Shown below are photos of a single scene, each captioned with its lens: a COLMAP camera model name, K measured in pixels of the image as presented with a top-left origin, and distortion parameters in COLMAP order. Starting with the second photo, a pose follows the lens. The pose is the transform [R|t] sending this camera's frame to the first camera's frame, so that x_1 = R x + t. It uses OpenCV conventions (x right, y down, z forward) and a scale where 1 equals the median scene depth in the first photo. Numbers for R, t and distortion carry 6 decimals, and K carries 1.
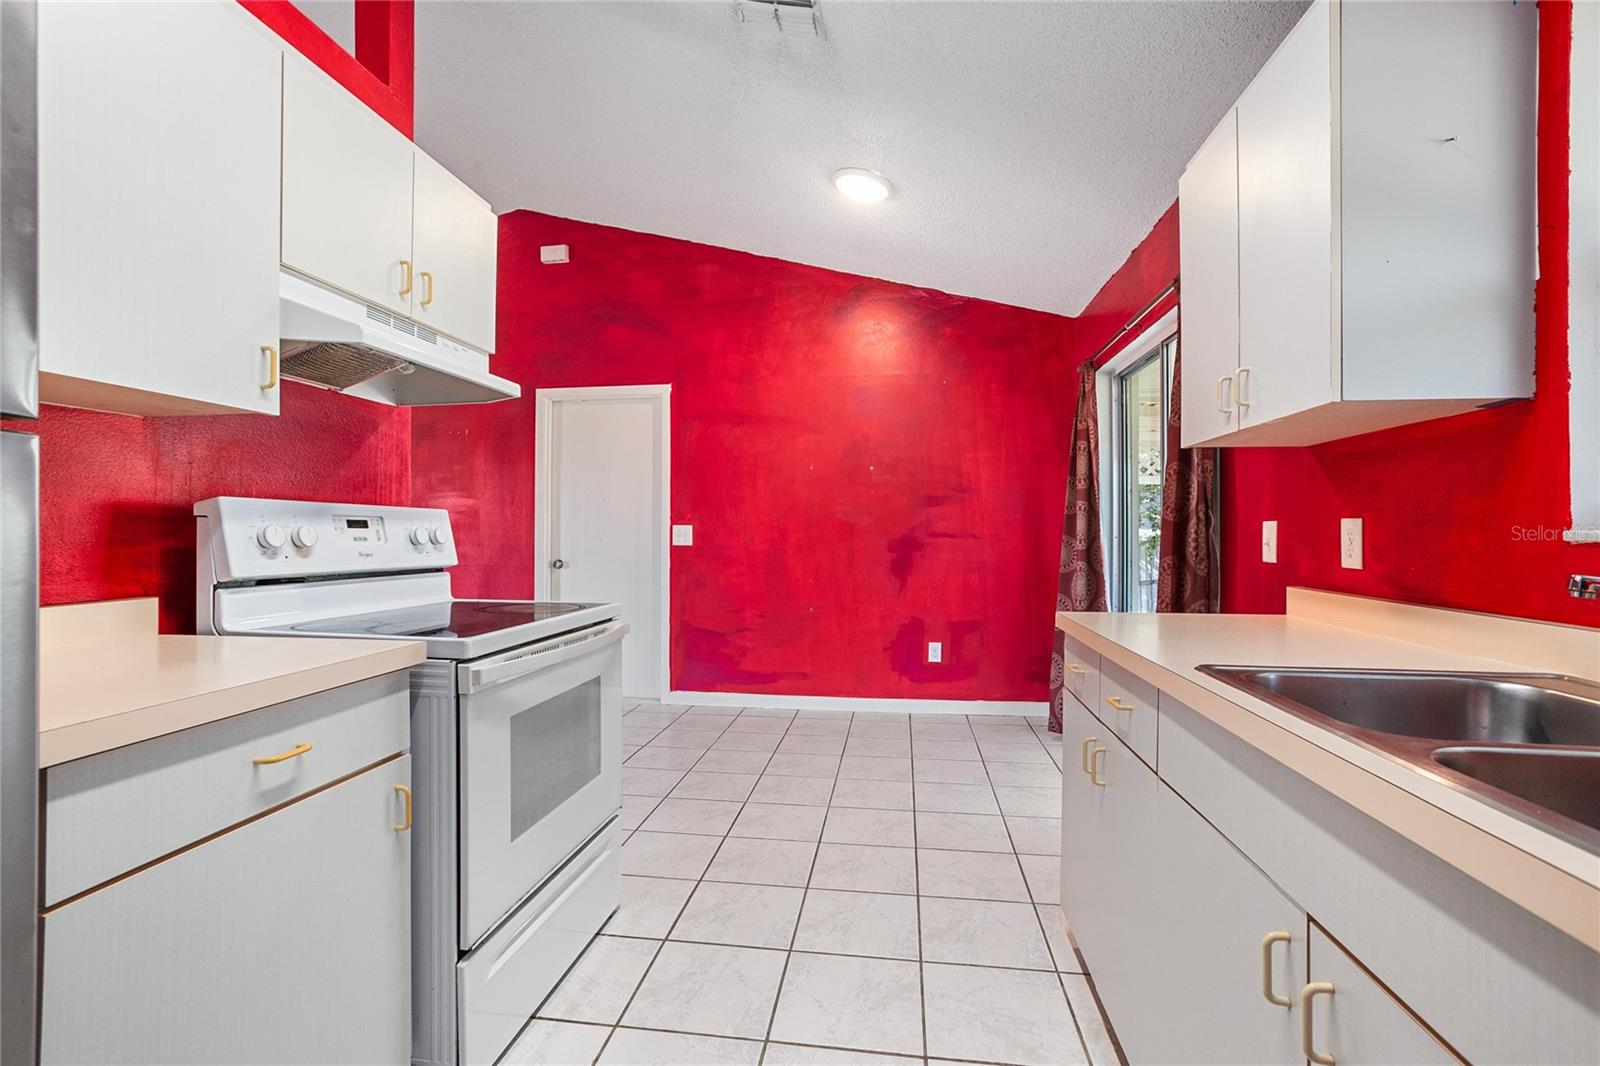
lens RADIAL K [[719.5, 0, 803.1], [0, 719.5, 529.0], [0, 0, 1]] dist [-0.044071, 0.021934]
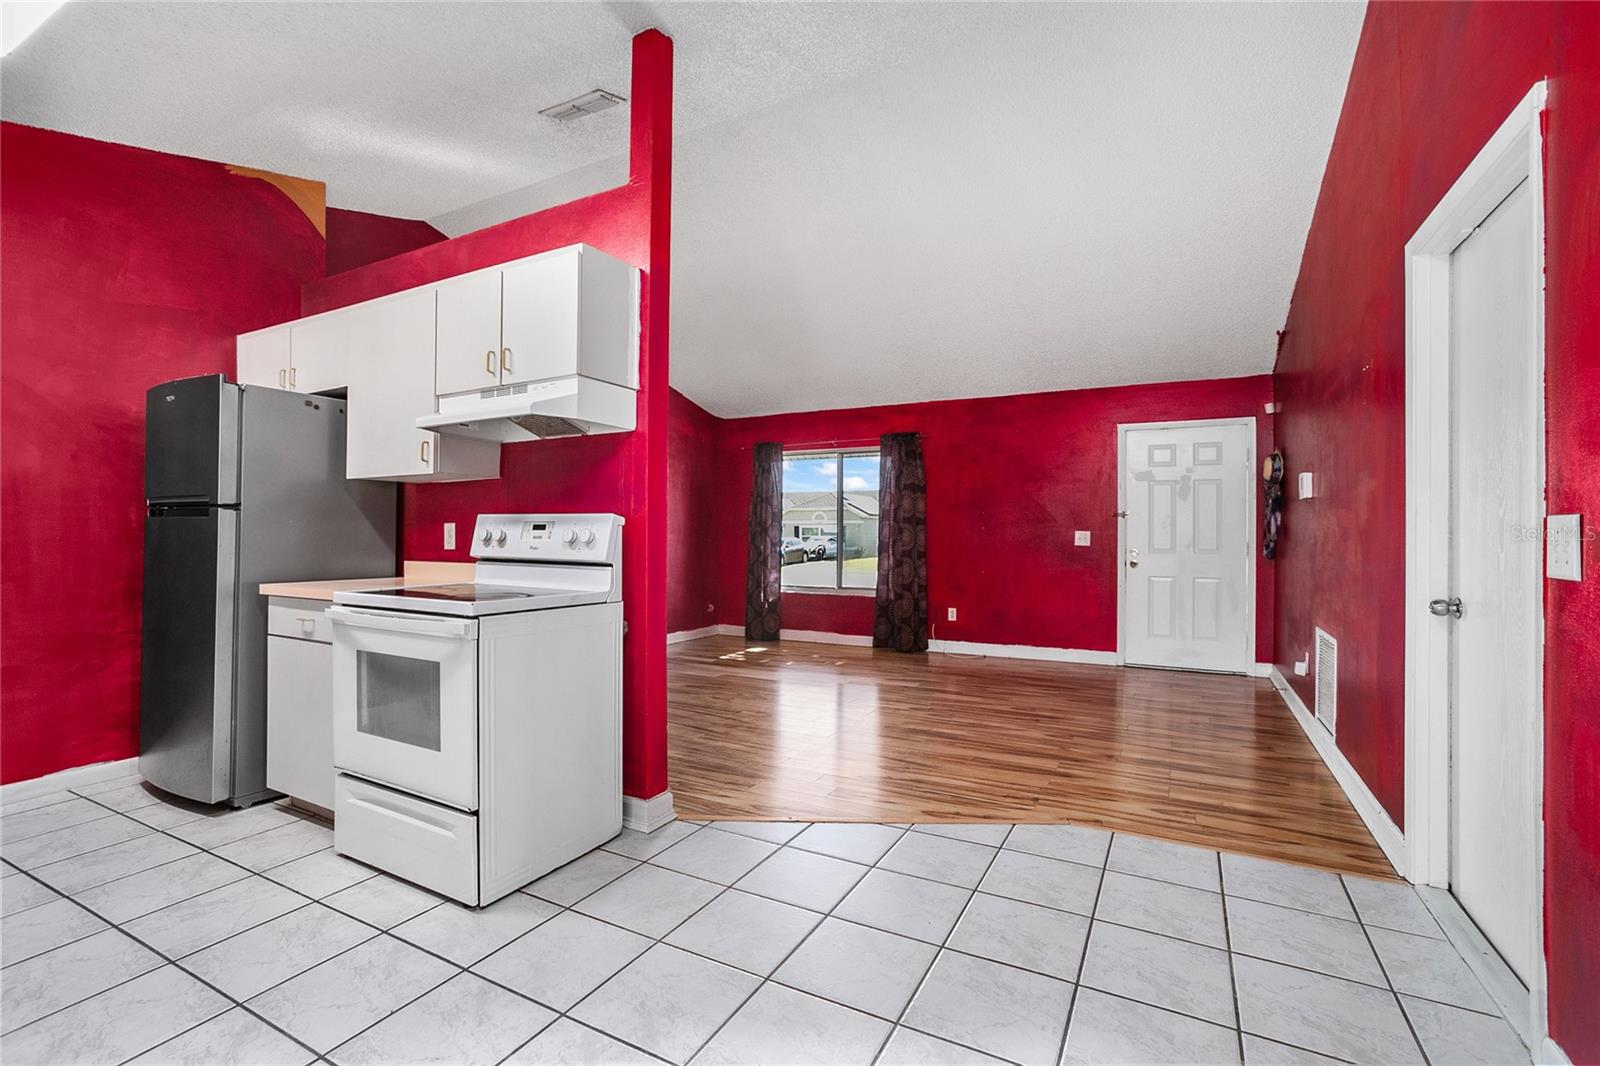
lens RADIAL K [[719.5, 0, 803.8], [0, 719.5, 528.7], [0, 0, 1]] dist [-0.044071, 0.021934]
pose [[-0.347025, -0.009588, -0.937807, 0.243335], [-0.000828, 0.999950, -0.009917, 0.004287], [0.937856, -0.002665, -0.347016, 0.844808]]
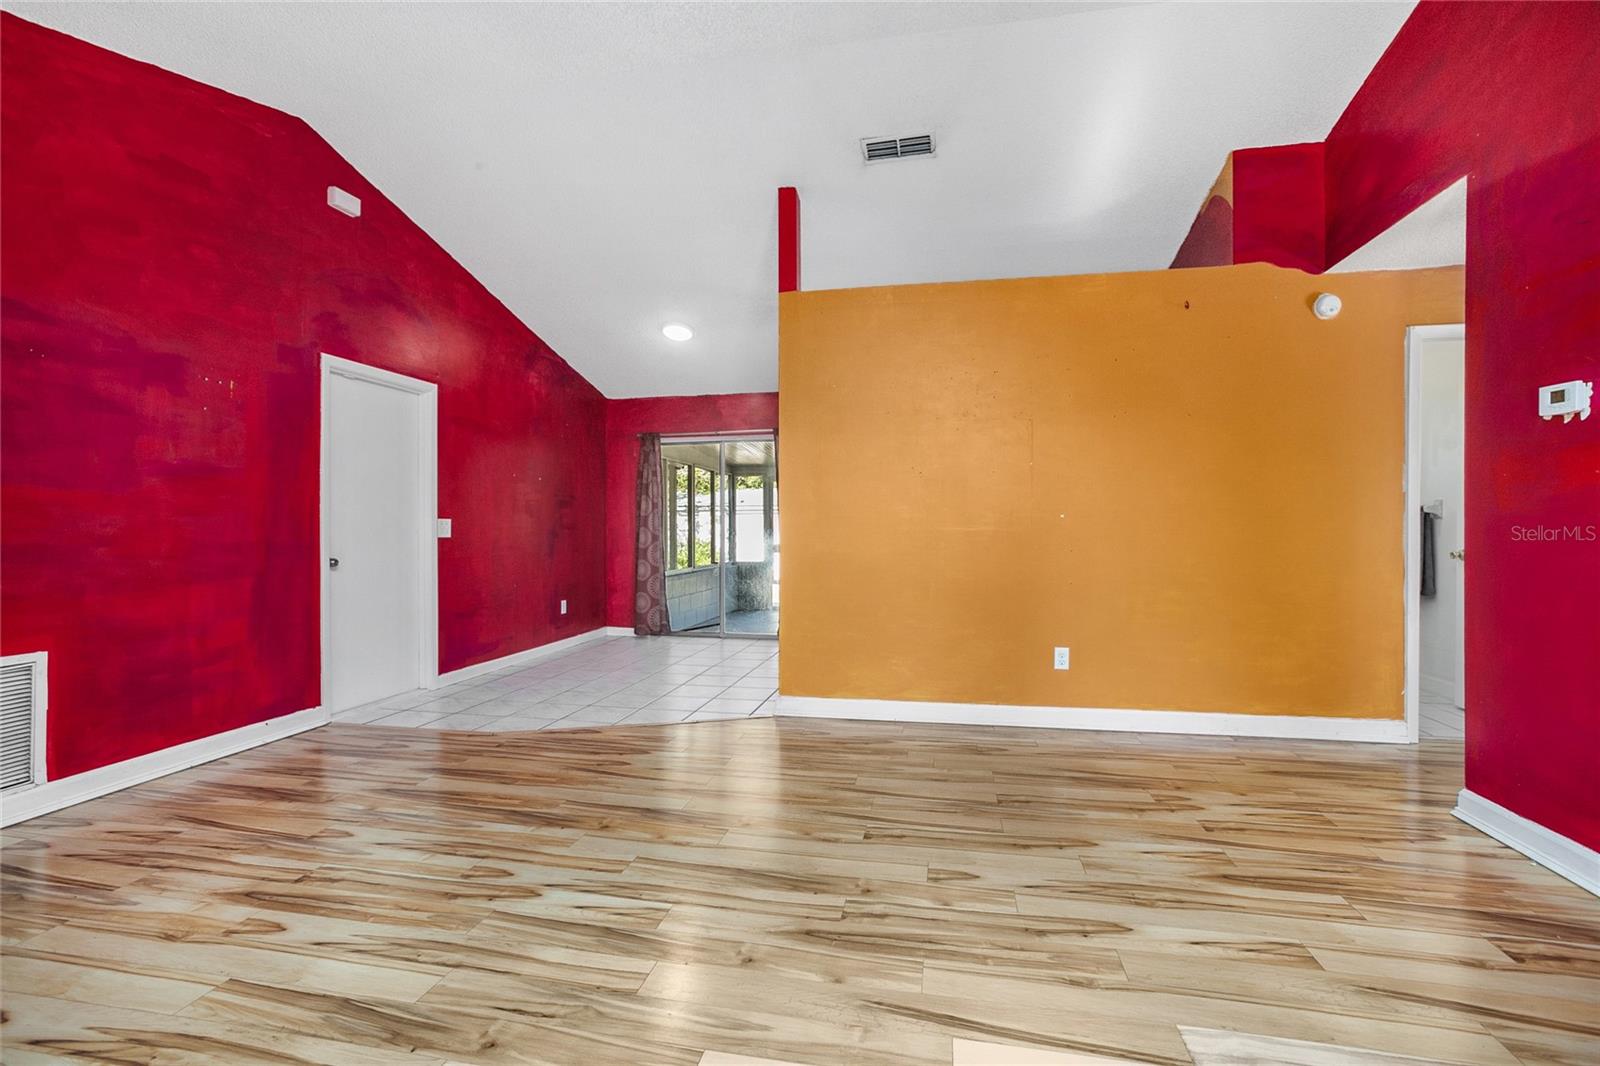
lens RADIAL K [[719.5, 0, 799.0], [0, 719.5, 531.5], [0, 0, 1]] dist [-0.044071, 0.021934]
pose [[0.068389, -0.005554, 0.997643, -1.257951], [-0.001801, 0.999982, 0.005691, 0.007567], [-0.997657, -0.002186, 0.068378, 0.420547]]
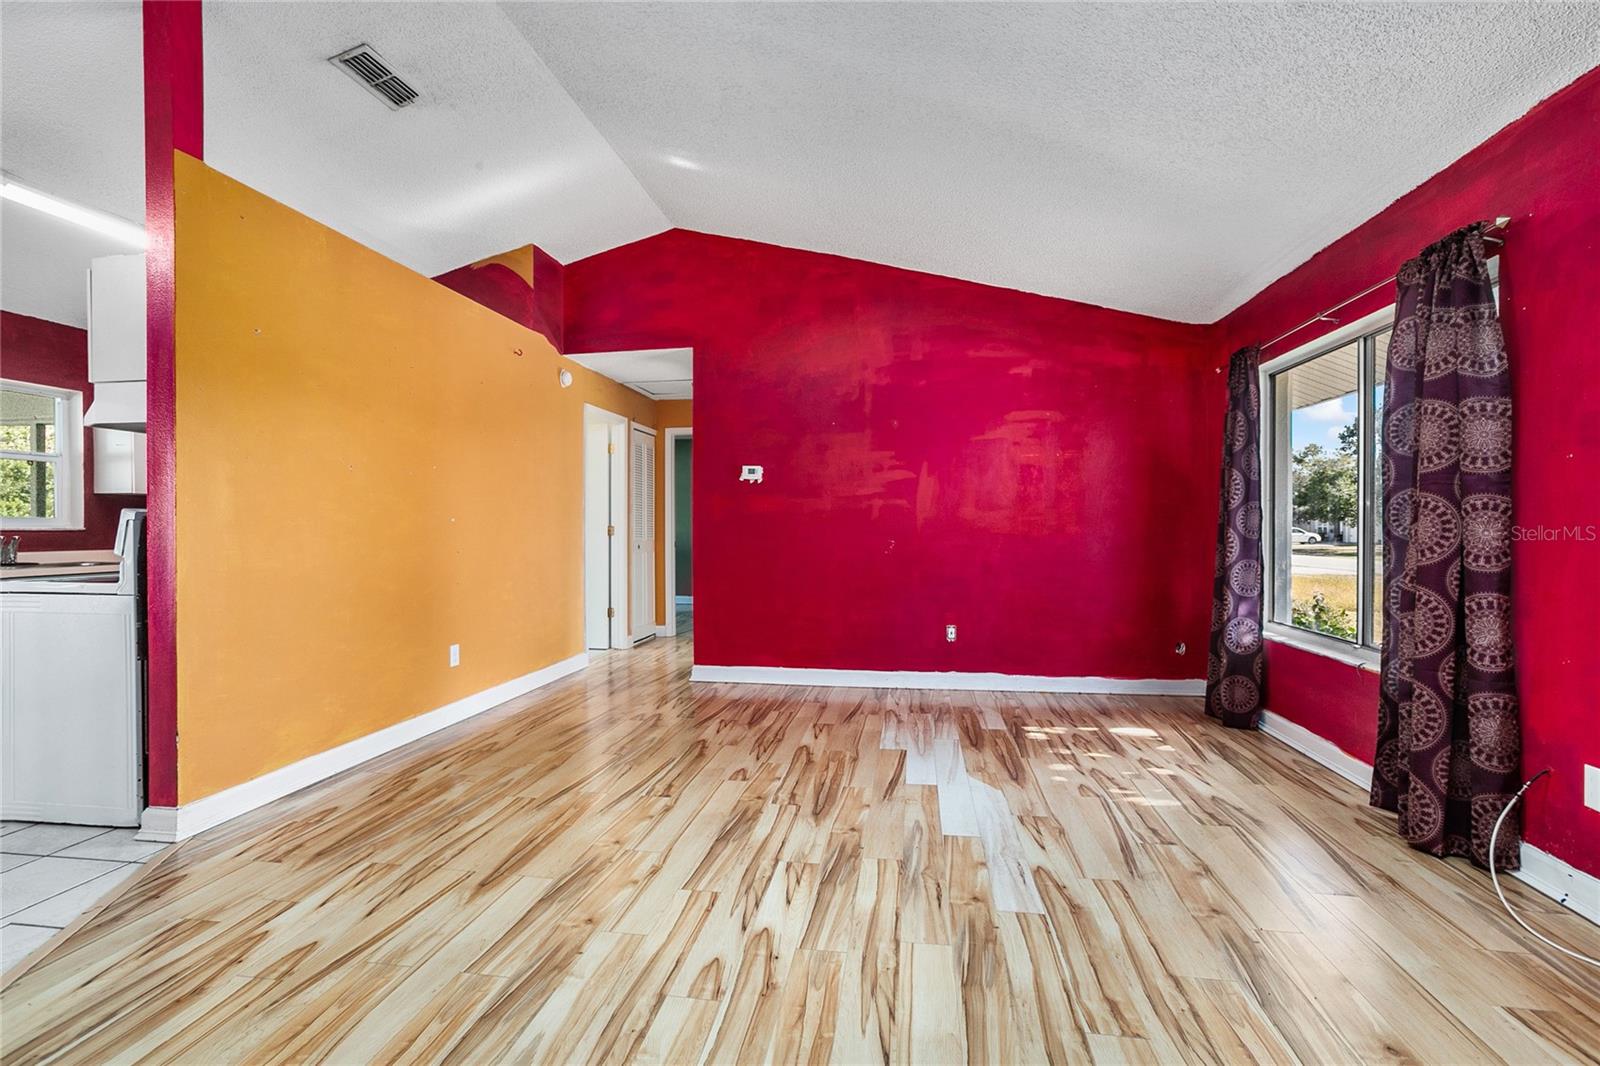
lens RADIAL K [[719.5, 0, 803.0], [0, 719.5, 532.6], [0, 0, 1]] dist [-0.044071, 0.021934]
pose [[-0.999773, 0.002003, 0.021222, -0.828654], [0.002115, 0.999984, 0.005226, 0.005138], [-0.021211, 0.005269, -0.999761, 1.069231]]
